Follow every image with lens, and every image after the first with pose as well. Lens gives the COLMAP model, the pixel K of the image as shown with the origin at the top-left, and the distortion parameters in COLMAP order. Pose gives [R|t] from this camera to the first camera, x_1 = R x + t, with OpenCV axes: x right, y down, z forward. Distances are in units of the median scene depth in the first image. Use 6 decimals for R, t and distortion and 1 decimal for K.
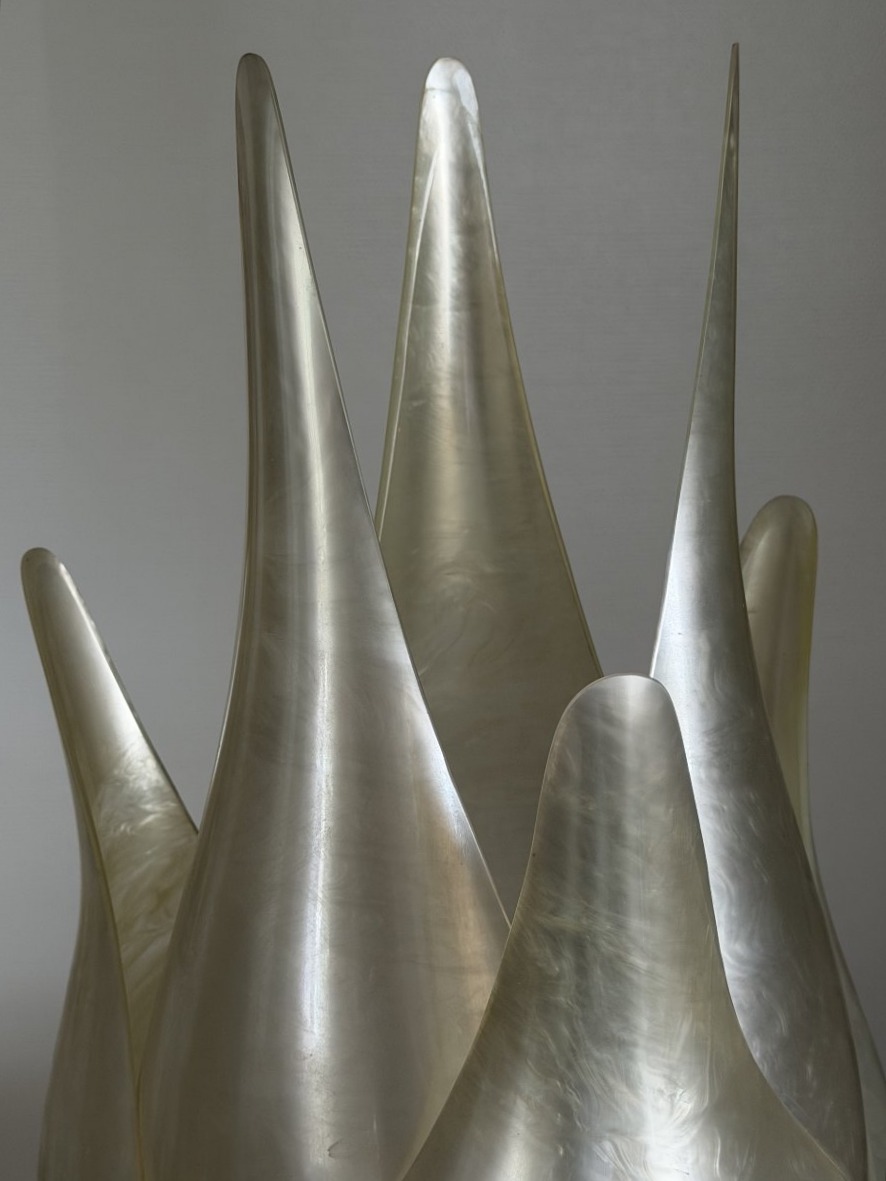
lens RADIAL K [[2041.8, 0, 443.0], [0, 2041.8, 590.5], [0, 0, 1]] dist [0.054913, 0.094968]
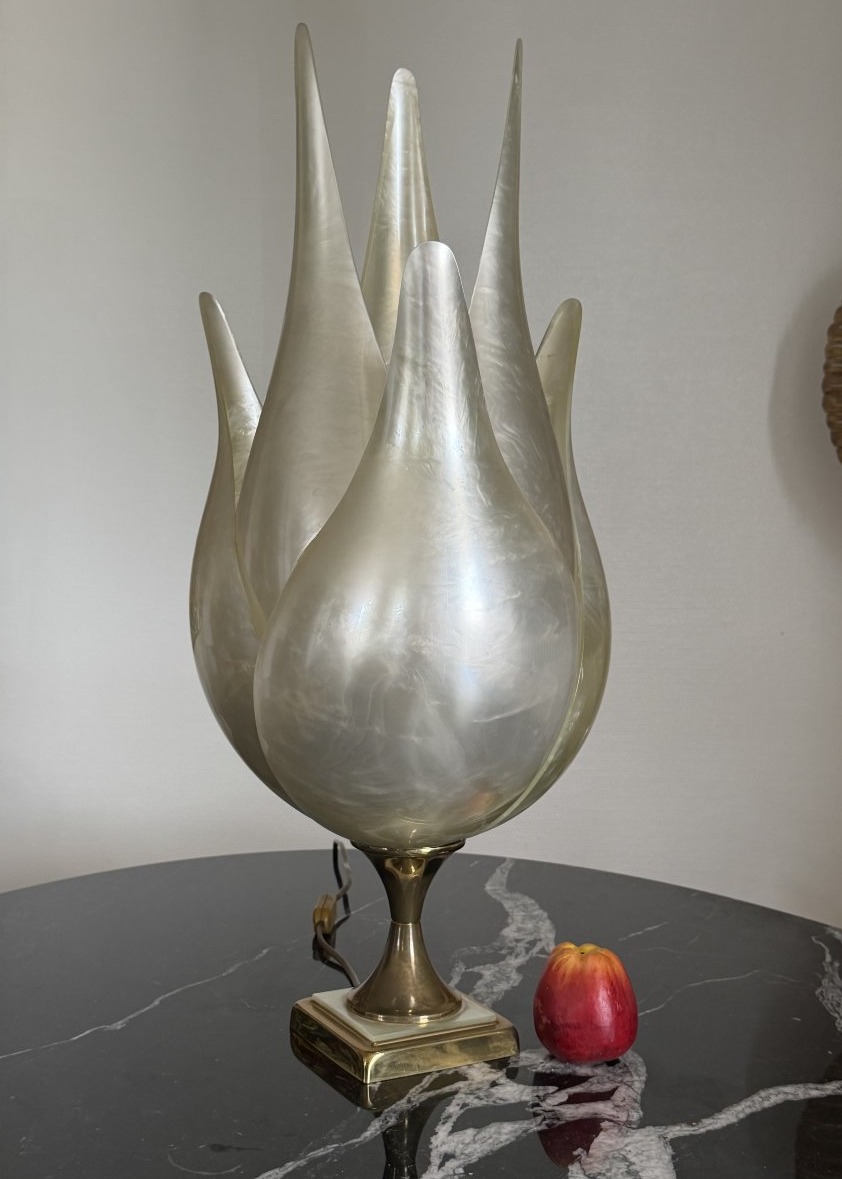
lens RADIAL K [[1357.1, 0, 421.0], [0, 1357.1, 589.5], [0, 0, 1]] dist [0.009853, 0.001584]
pose [[0.996150, 0.031709, -0.081730, 0.176320], [-0.039707, 0.994376, -0.098180, 0.487485], [0.078157, 0.101047, 0.991807, -0.428874]]
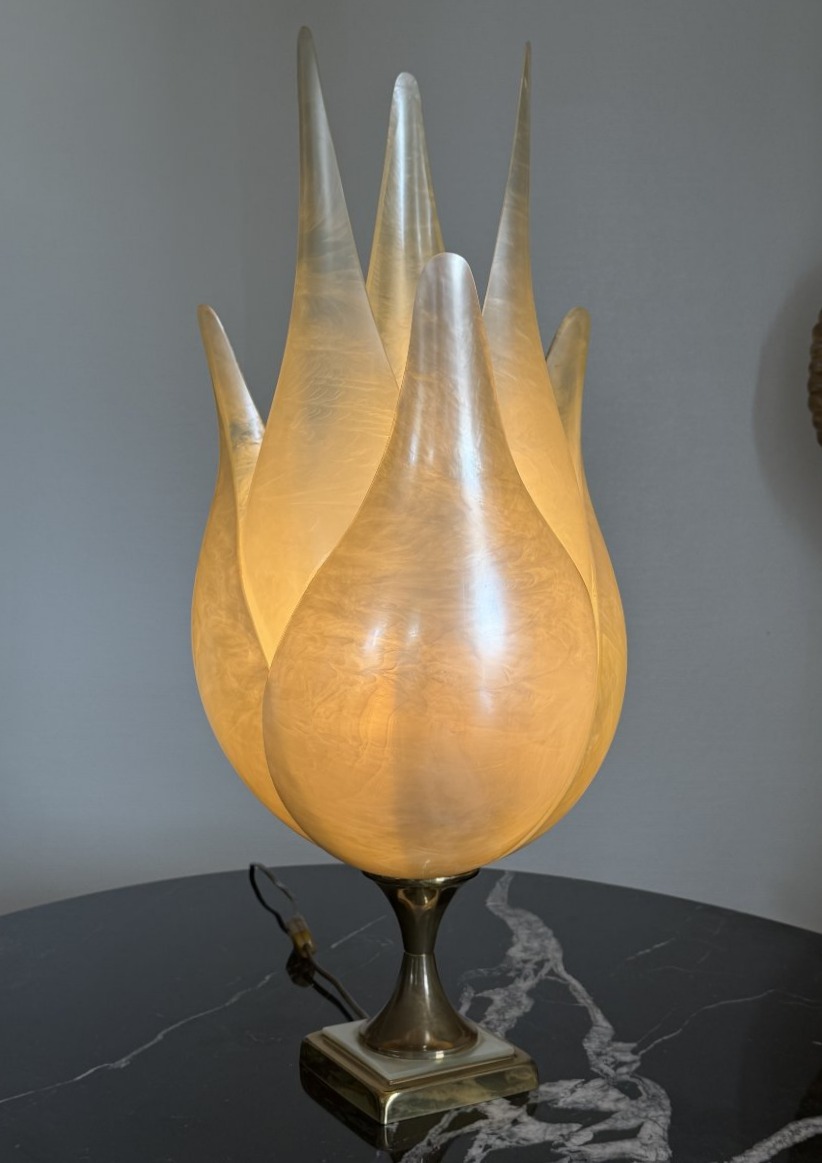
lens RADIAL K [[1346.5, 0, 411.0], [0, 1346.5, 581.5], [0, 0, 1]] dist [0.005652, -0.029966]
pose [[0.997409, 0.019877, -0.069132, 0.128535], [-0.026859, 0.994464, -0.101590, 0.455561], [0.066730, 0.103183, 0.992421, -0.371970]]
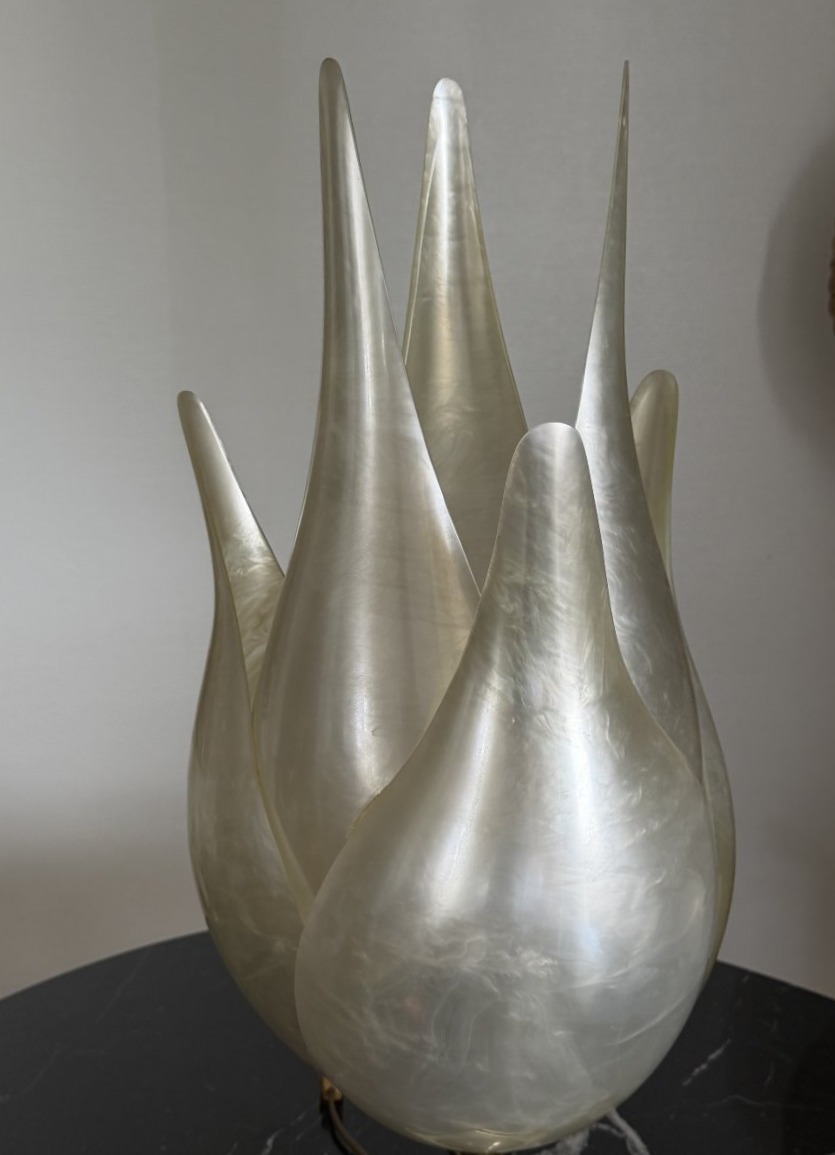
lens RADIAL K [[1455.7, 0, 417.5], [0, 1455.7, 577.5], [0, 0, 1]] dist [0.038967, 0.006708]
pose [[0.999946, 0.006621, -0.007981, -0.009891], [-0.006497, 0.999859, 0.015481, 0.122388], [0.008082, -0.015428, 0.999848, -0.156730]]
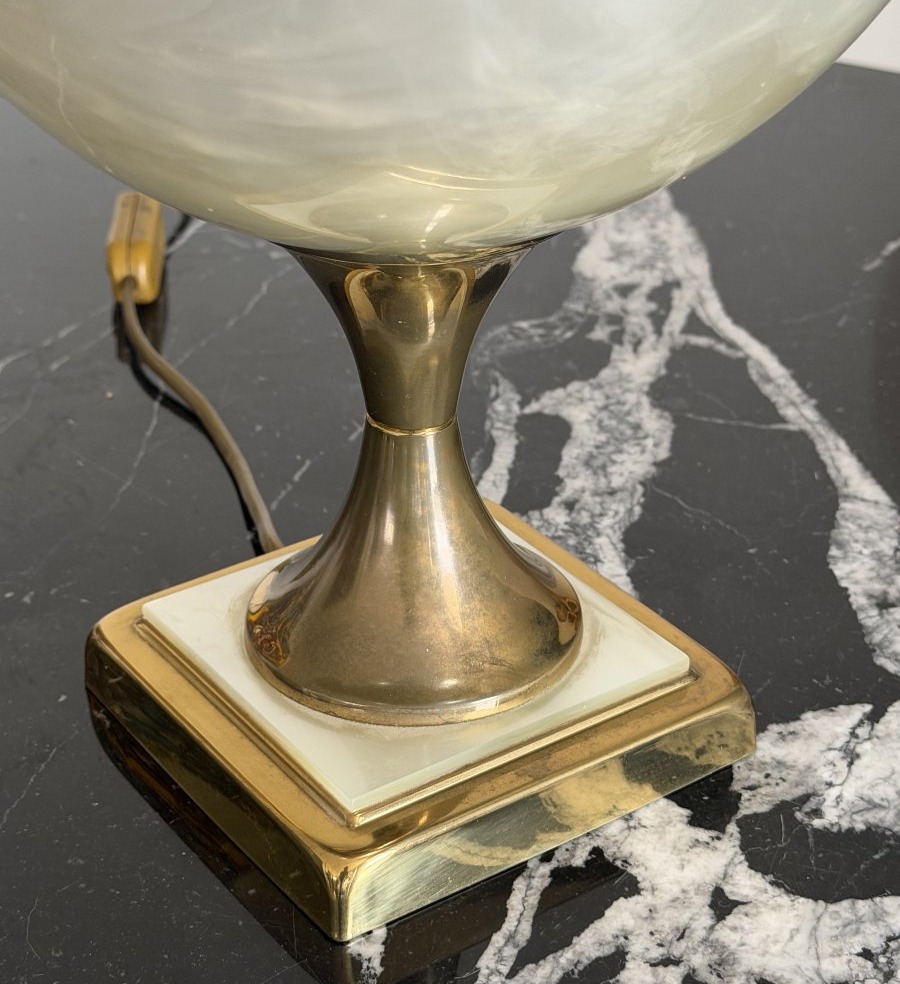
lens RADIAL K [[2140.4, 0, 450.0], [0, 2140.4, 492.0], [0, 0, 1]] dist [0.066707, 0.299371]
pose [[0.999855, -0.006666, 0.015649, 0.041129], [0.000623, 0.933741, 0.357948, 0.453781], [-0.016998, -0.357887, 0.933610, 0.424627]]
